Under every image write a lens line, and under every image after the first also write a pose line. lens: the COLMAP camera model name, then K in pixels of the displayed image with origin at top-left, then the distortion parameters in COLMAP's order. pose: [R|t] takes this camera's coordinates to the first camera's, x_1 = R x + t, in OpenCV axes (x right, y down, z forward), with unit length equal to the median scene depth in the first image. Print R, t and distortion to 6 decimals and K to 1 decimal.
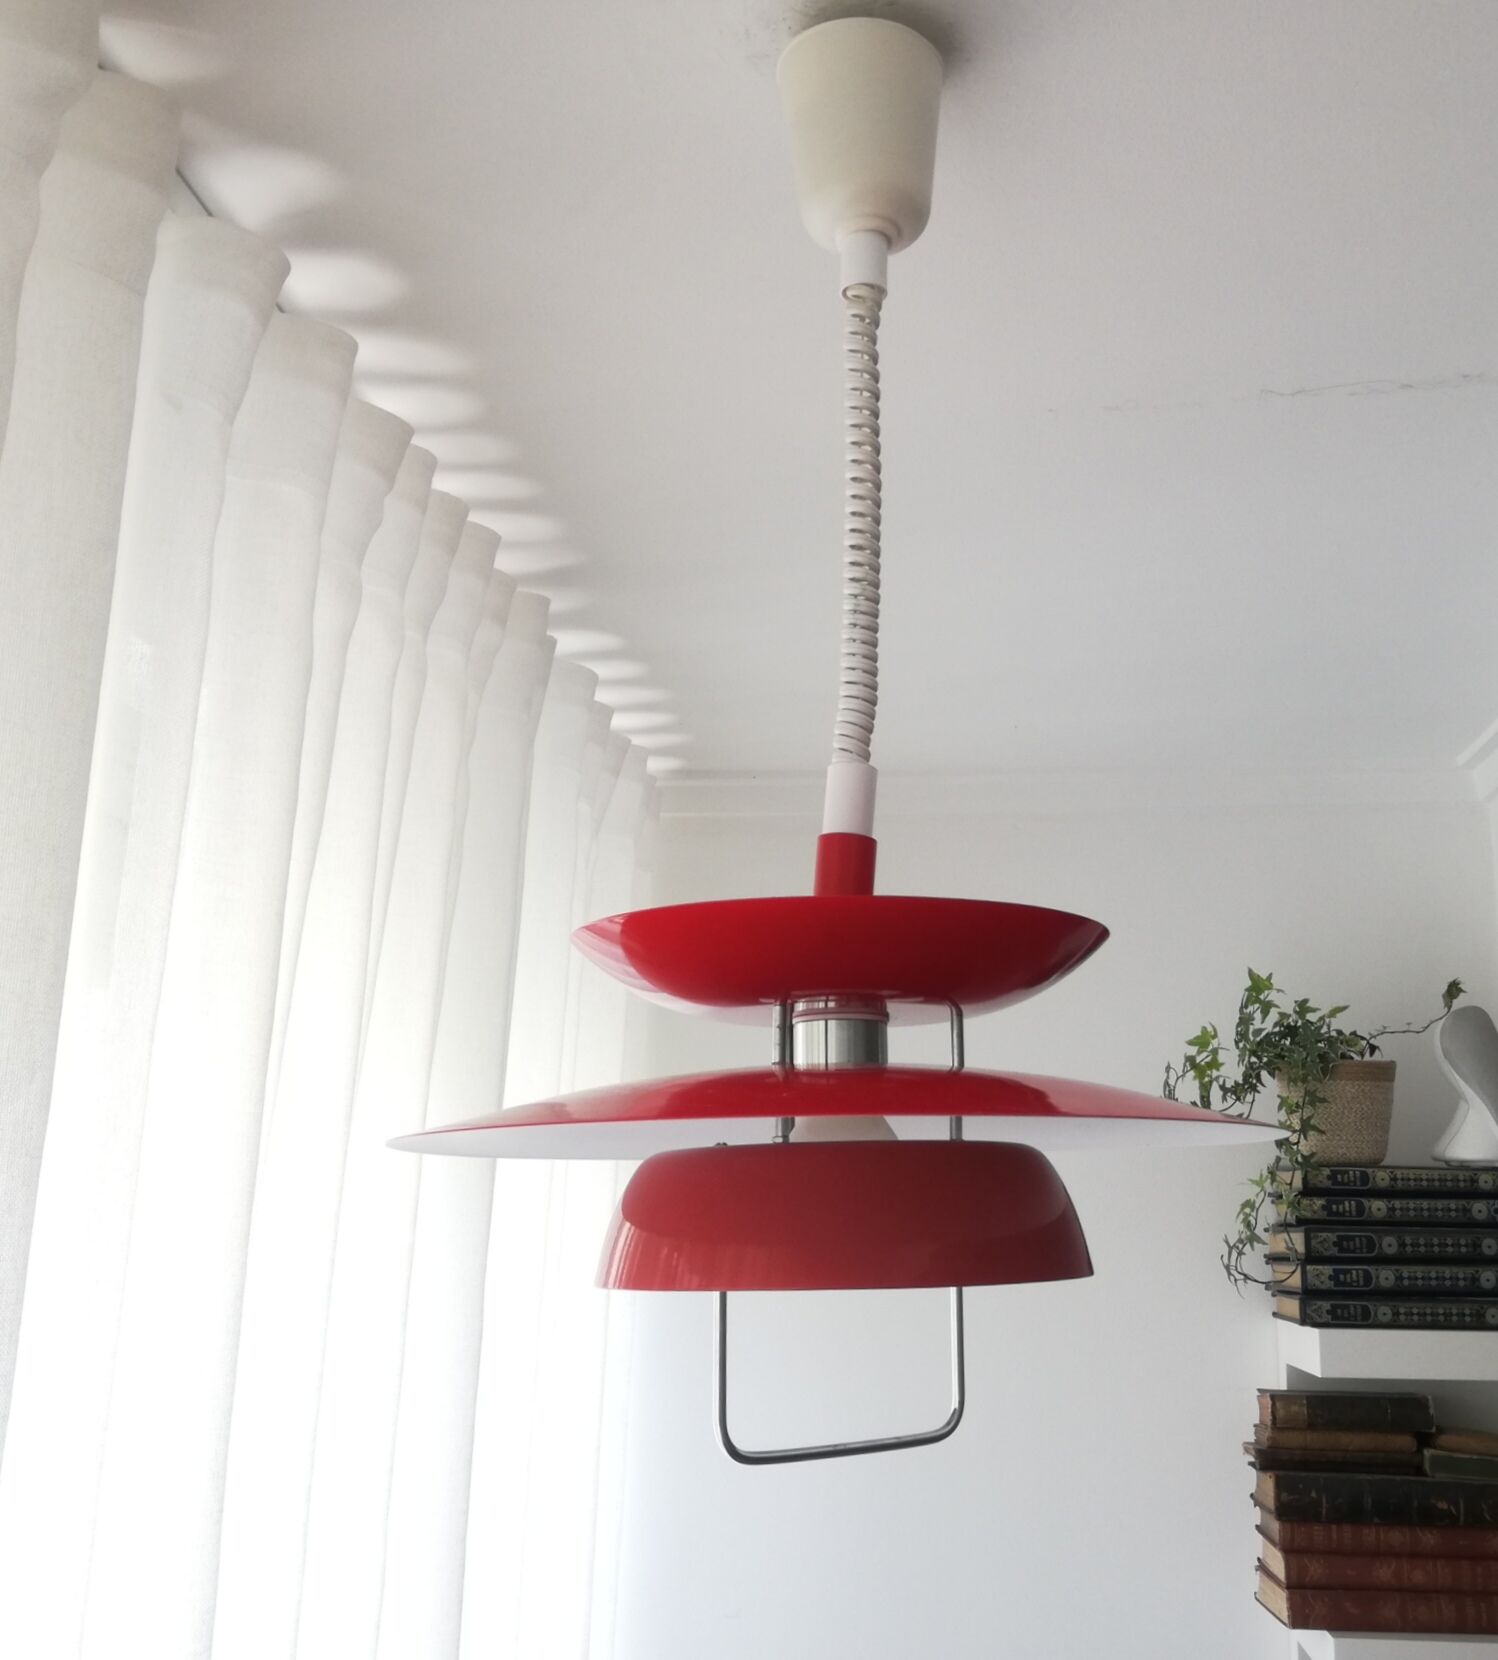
lens RADIAL K [[1645.1, 0, 867.1], [0, 1645.1, 812.0], [0, 0, 1]] dist [0.077589, -0.193359]
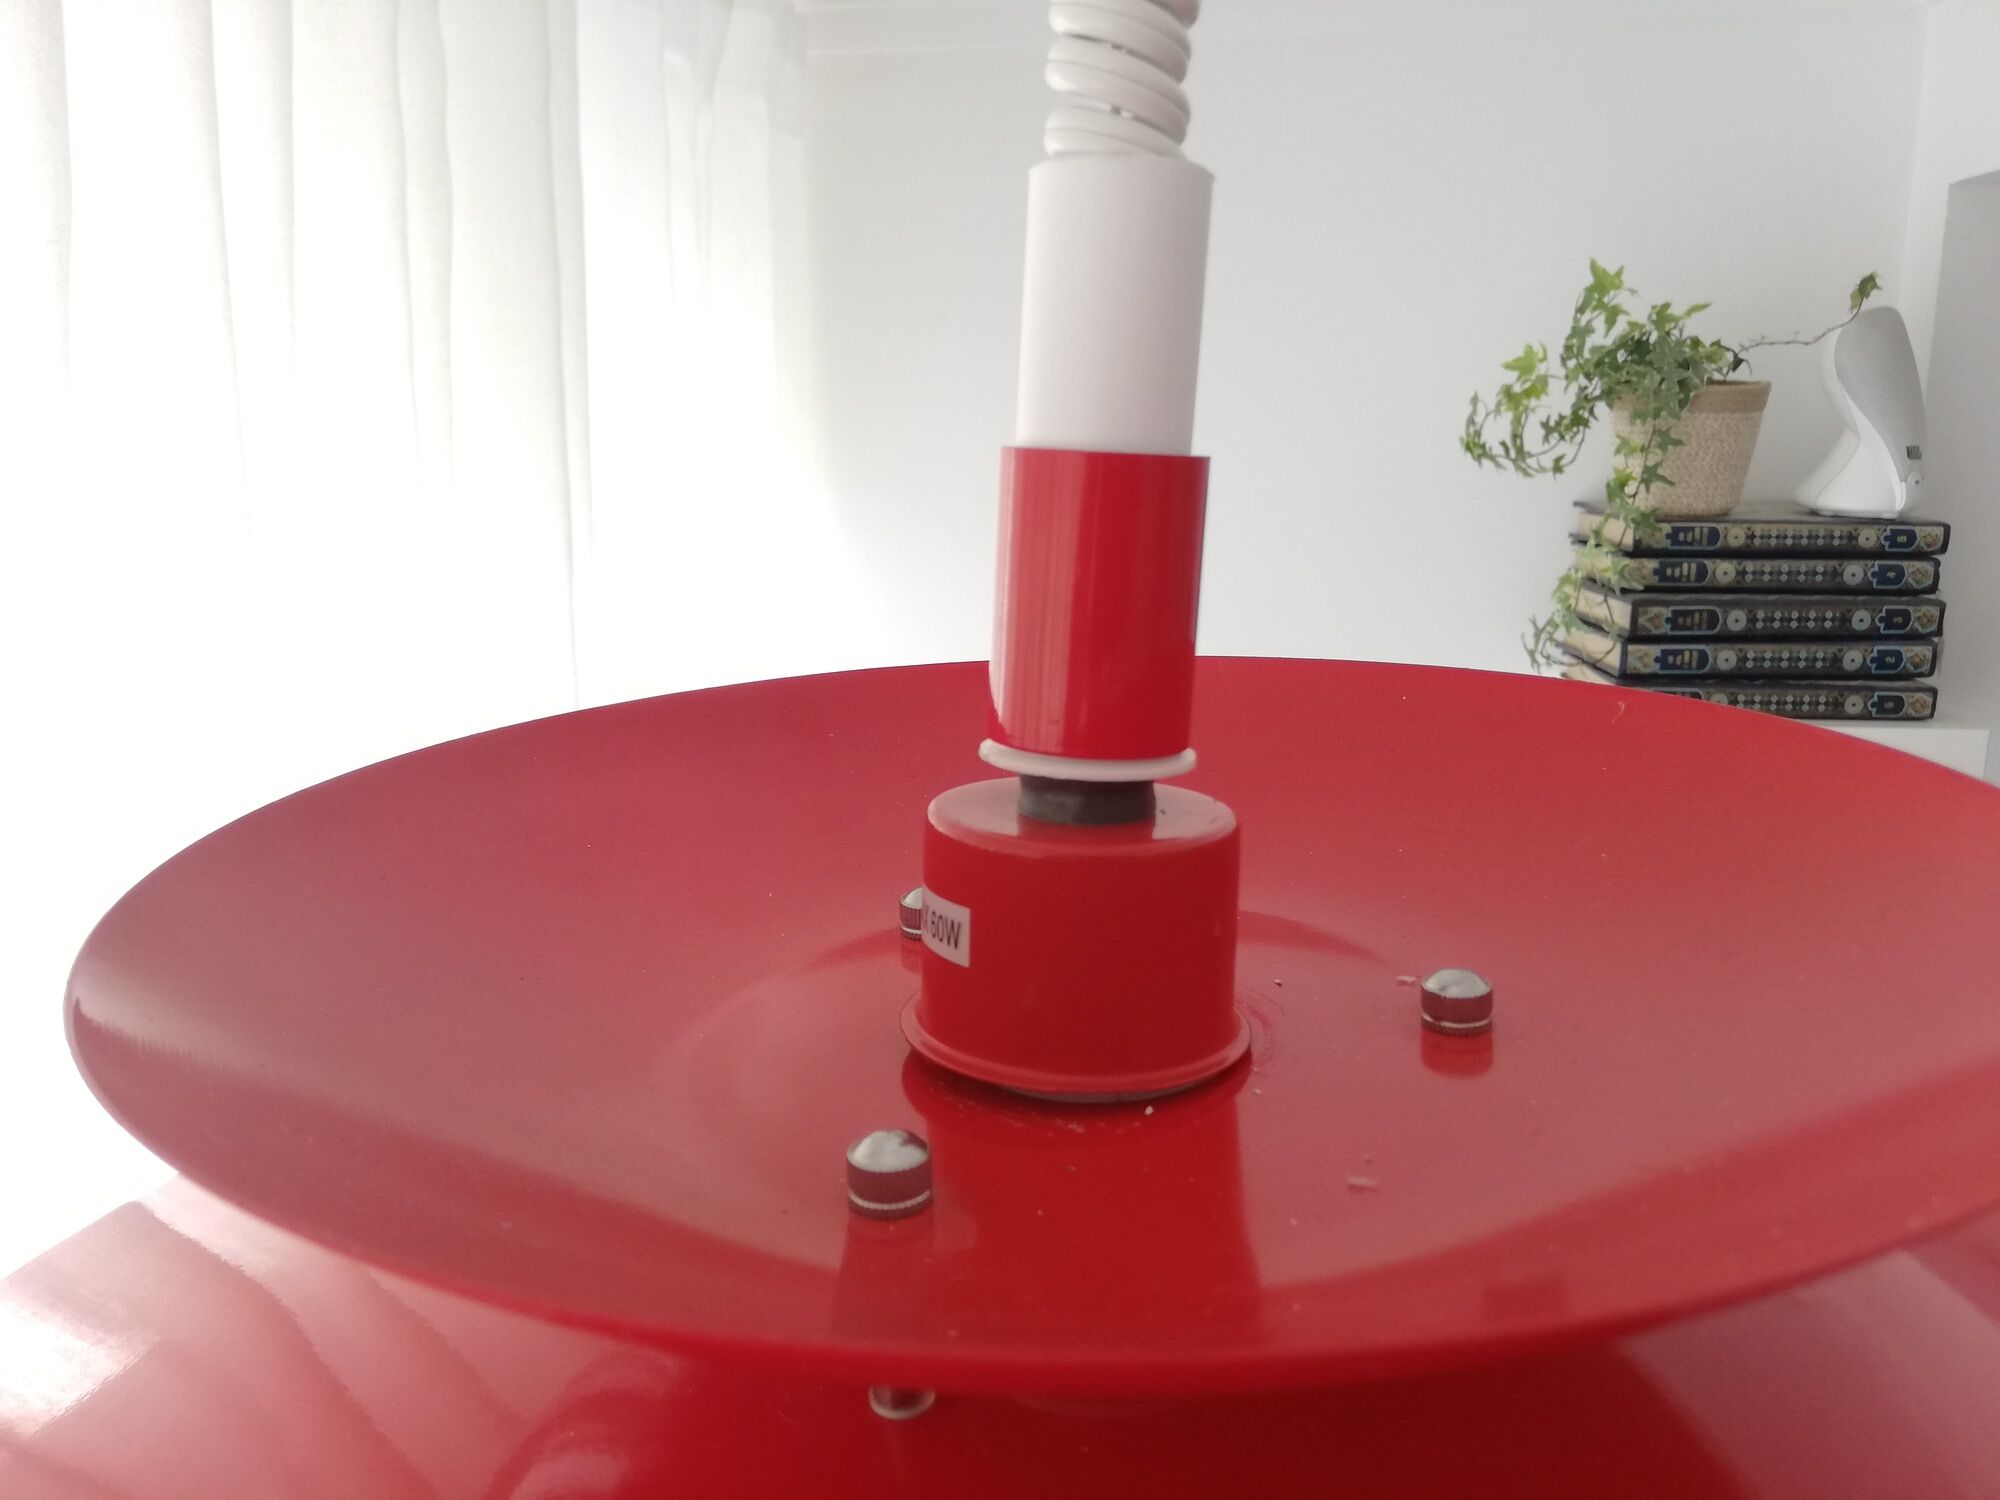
lens RADIAL K [[1512.0, 0, 1000.0], [0, 1512.0, 750.0], [0, 0, 1]] dist [0.006836, -0.036823]
pose [[0.998590, -0.012466, -0.051595, -0.006488], [0.034040, 0.896225, 0.442291, -0.020205], [0.040727, -0.443424, 0.895386, 0.289016]]
